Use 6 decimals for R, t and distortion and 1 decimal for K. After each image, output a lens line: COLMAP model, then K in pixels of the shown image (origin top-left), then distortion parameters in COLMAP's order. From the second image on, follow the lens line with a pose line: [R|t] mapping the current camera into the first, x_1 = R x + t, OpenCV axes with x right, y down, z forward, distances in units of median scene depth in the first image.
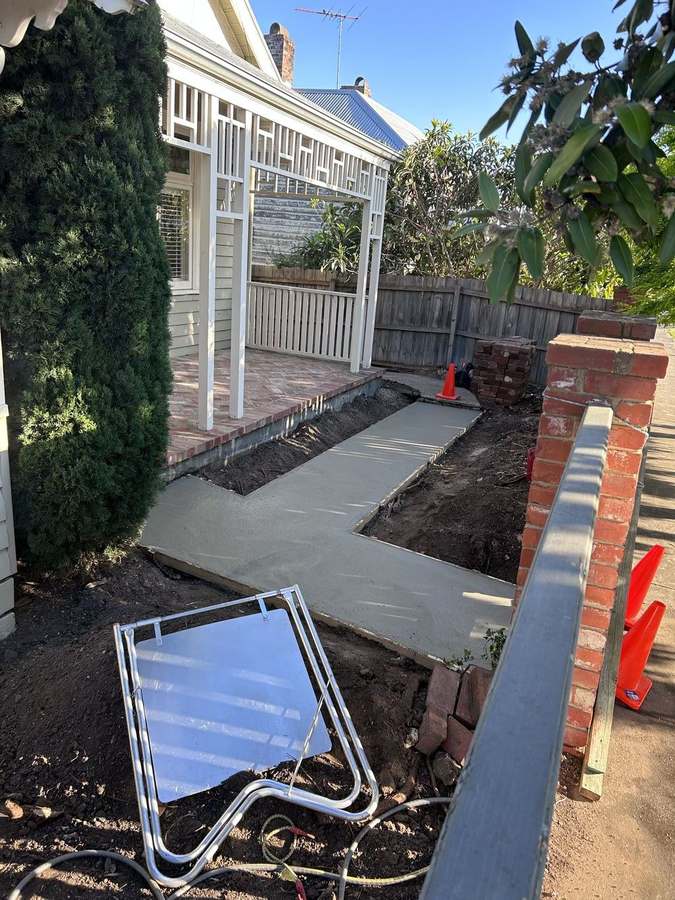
lens RADIAL K [[664.0, 0, 341.8], [0, 664.0, 443.7], [0, 0, 1]] dist [0.046201, -0.064696]
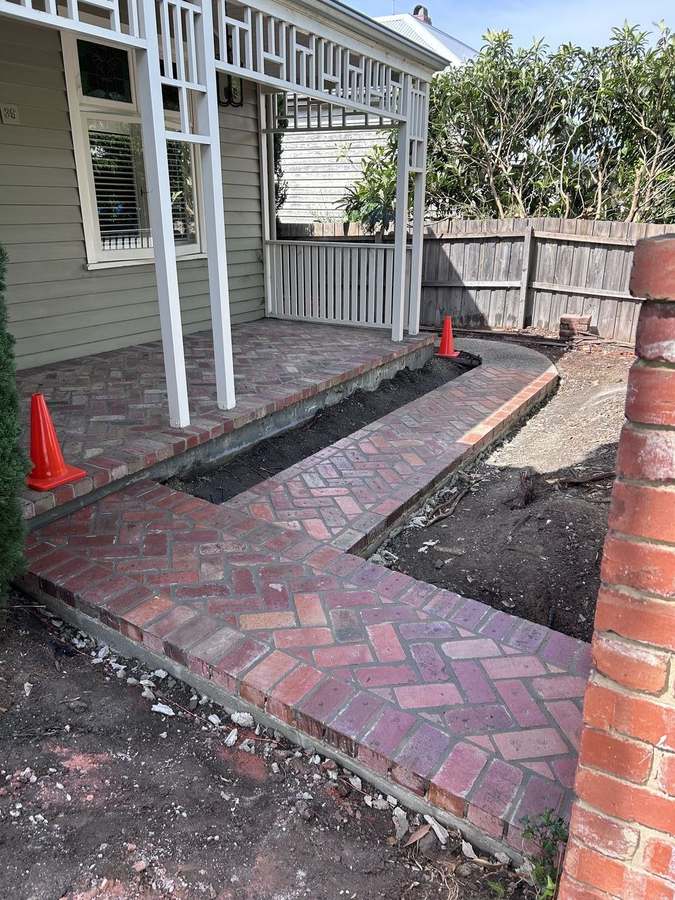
lens RADIAL K [[664.0, 0, 335.9], [0, 664.0, 456.2], [0, 0, 1]] dist [0.046201, -0.064696]
pose [[0.990009, -0.033671, -0.136928, 0.054785], [0.042069, 0.997377, 0.058908, -0.017091], [0.134586, -0.064080, 0.988828, 0.172492]]
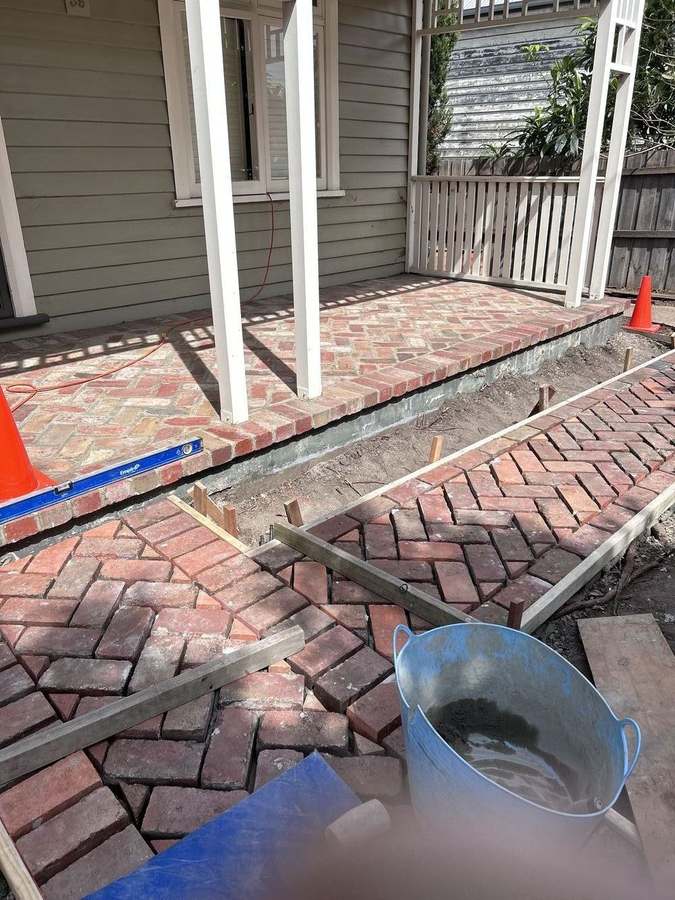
lens RADIAL K [[664.0, 0, 331.4], [0, 664.0, 449.6], [0, 0, 1]] dist [0.046201, -0.064696]
pose [[0.927536, 0.055245, -0.369629, 0.050994], [-0.017243, 0.994287, 0.105336, -0.039356], [0.373336, -0.091329, 0.923190, 0.352628]]
